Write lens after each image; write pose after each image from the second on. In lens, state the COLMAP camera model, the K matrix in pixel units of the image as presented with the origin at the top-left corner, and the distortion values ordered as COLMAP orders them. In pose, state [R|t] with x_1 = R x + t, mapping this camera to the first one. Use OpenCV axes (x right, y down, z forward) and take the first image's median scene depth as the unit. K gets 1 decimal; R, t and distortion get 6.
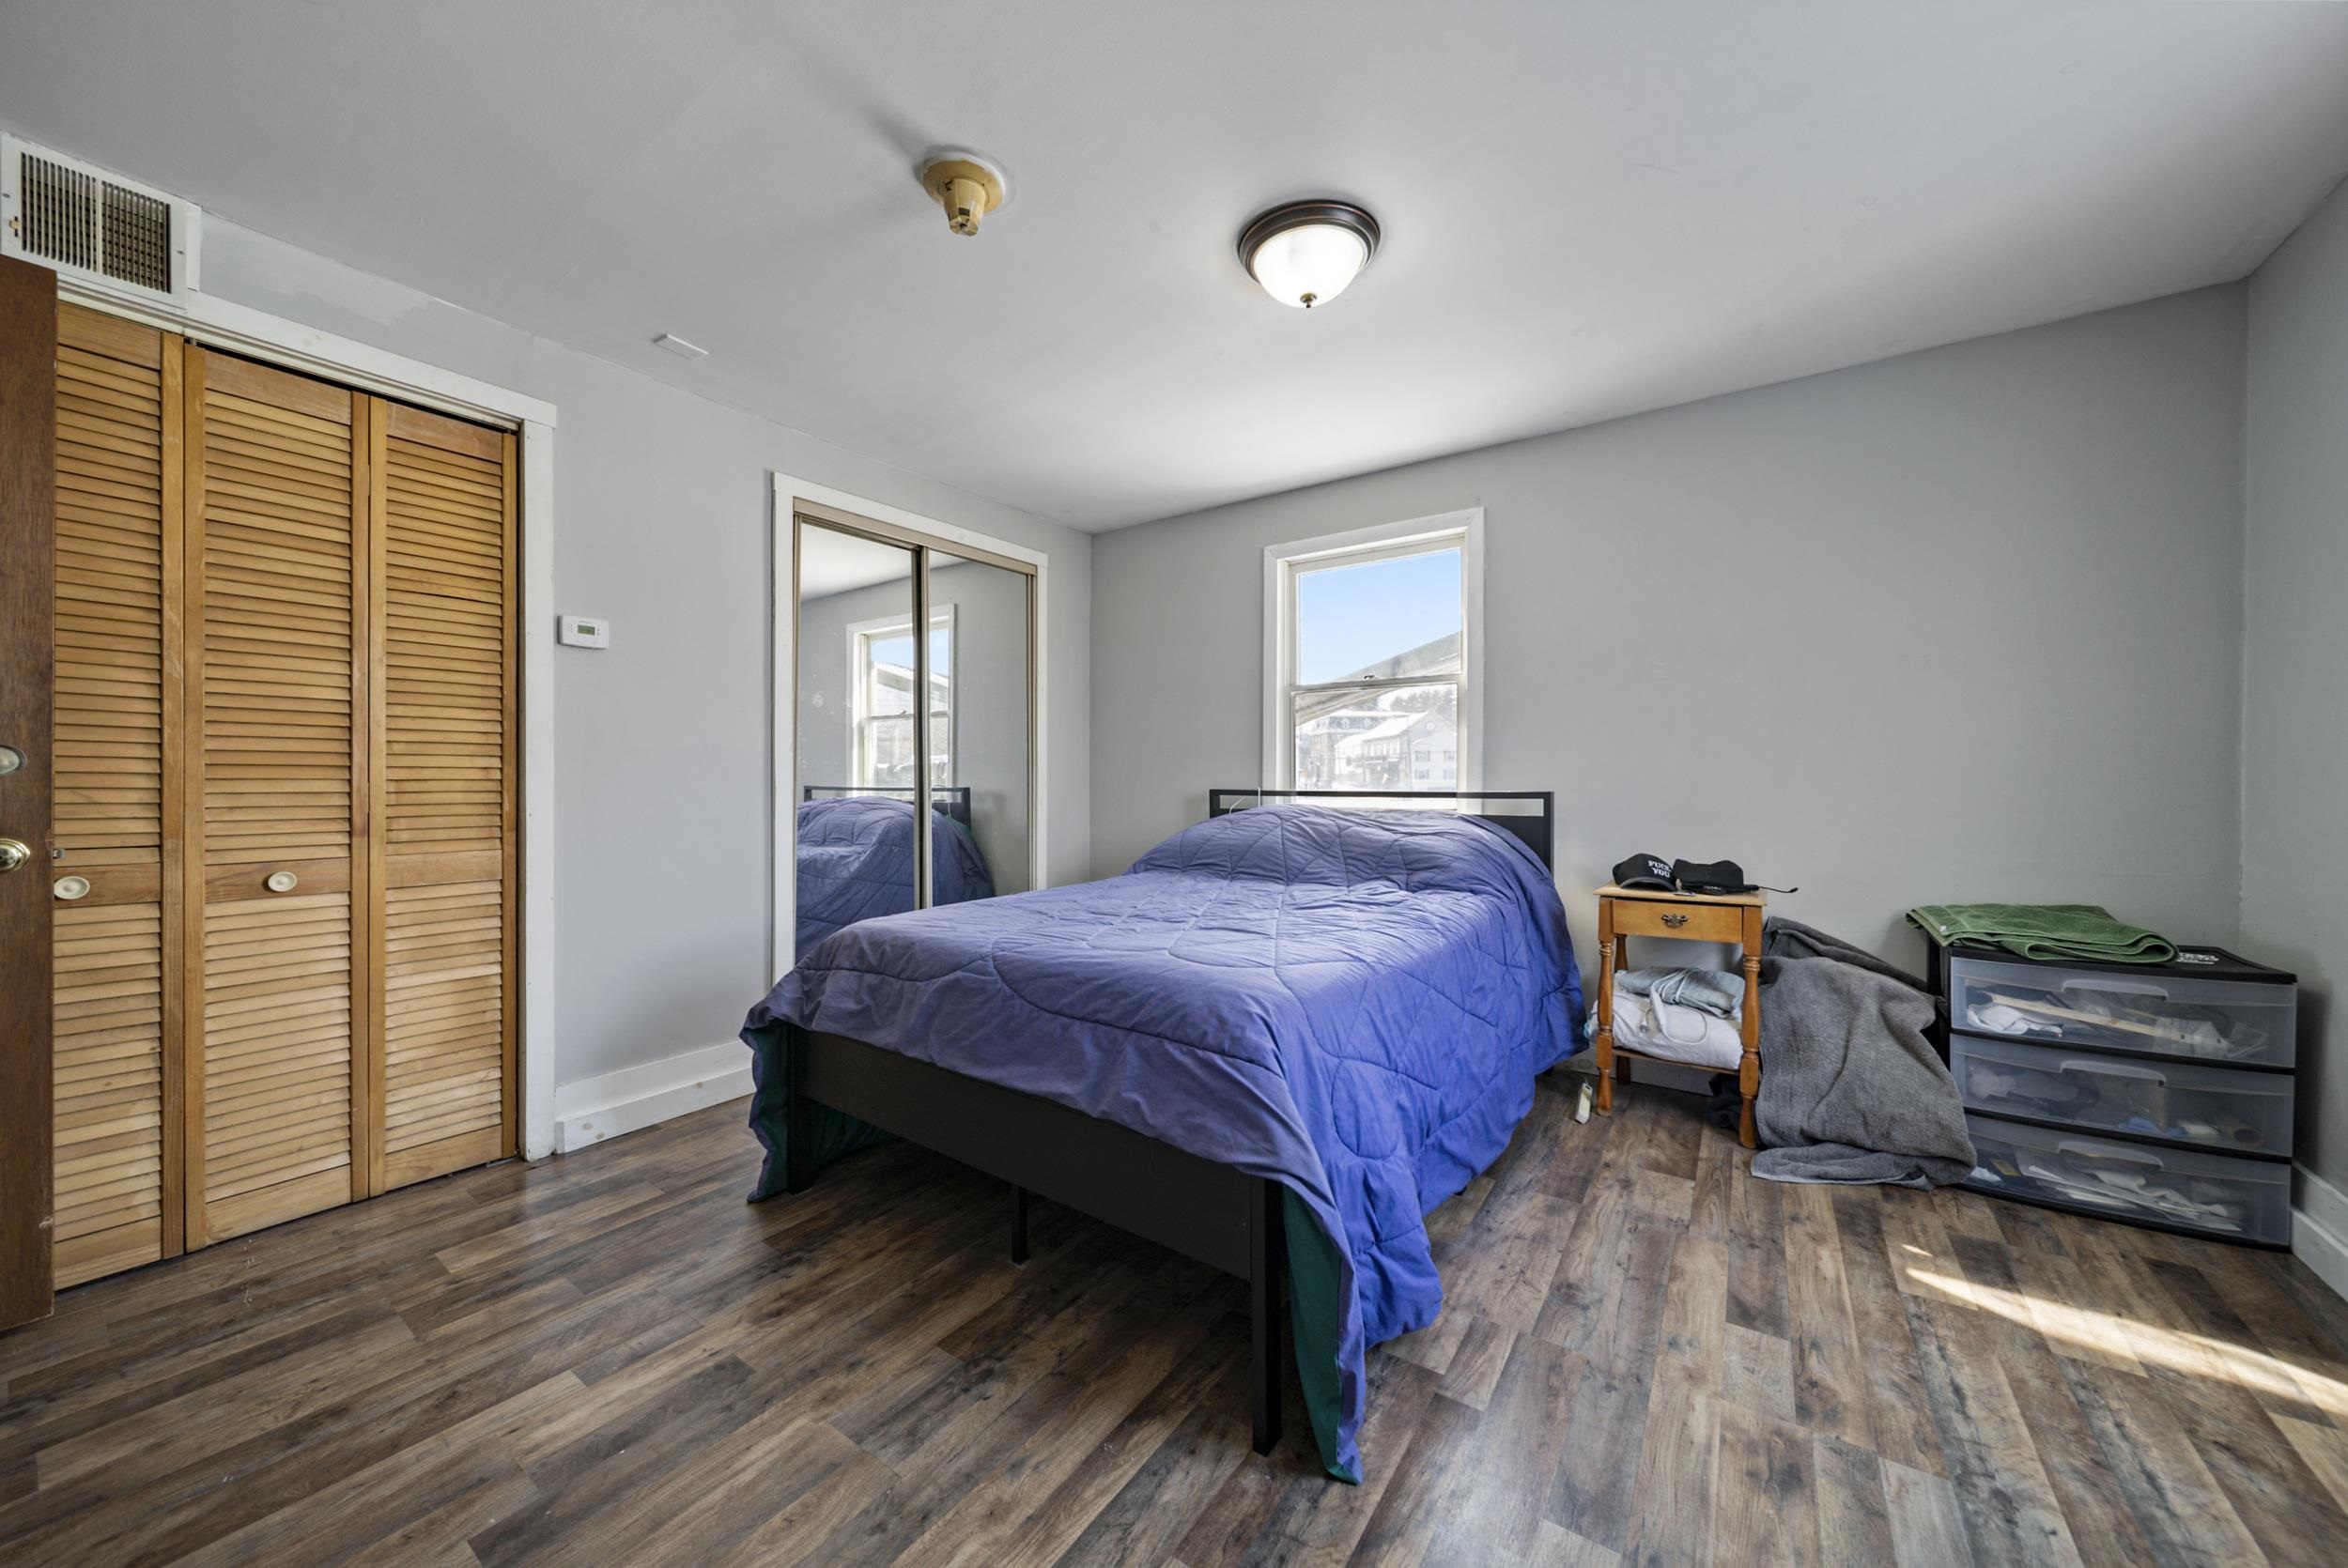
lens RADIAL K [[826.8, 0, 1174.0], [0, 826.8, 784.0], [0, 0, 1]] dist [0.000297, -0.000064]
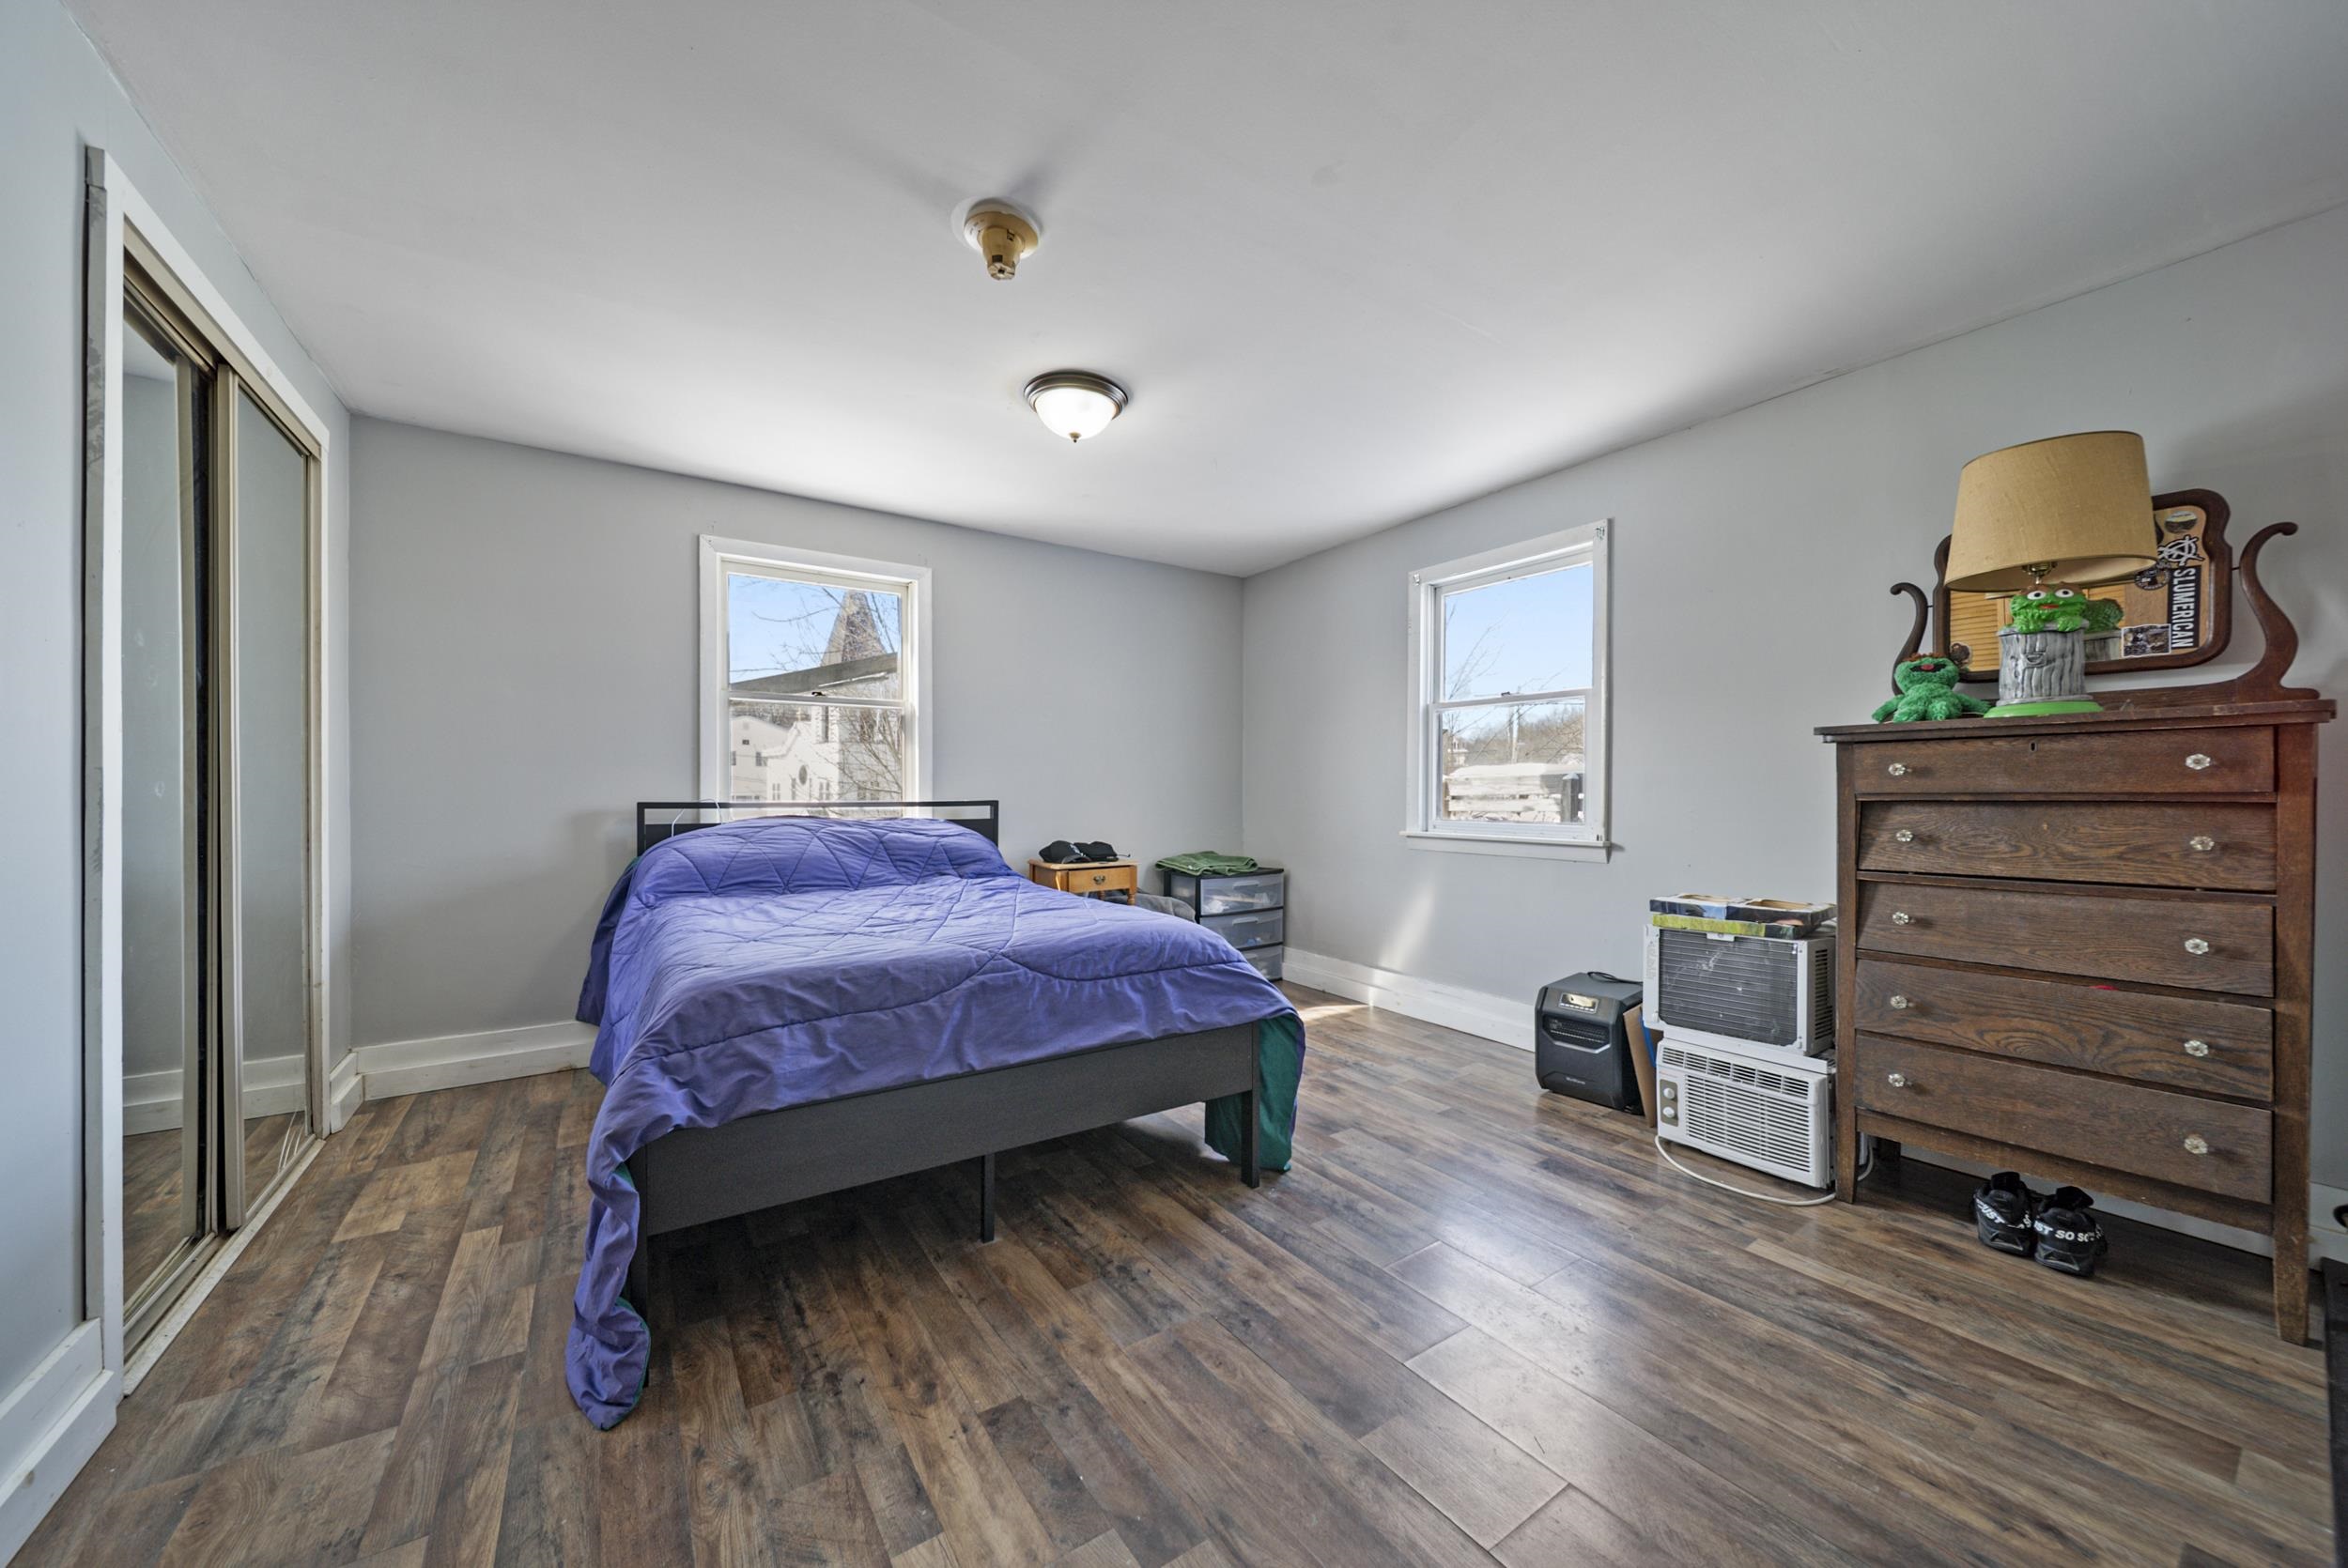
lens RADIAL K [[832.3, 0, 1174.0], [0, 832.3, 784.0], [0, 0, 1]] dist [-0.012265, -0.000035]
pose [[0.353908, 0.010947, 0.935216, -1.126395], [0.003220, 0.999911, -0.012922, 0.002080], [-0.935275, 0.007584, 0.353841, 0.397610]]
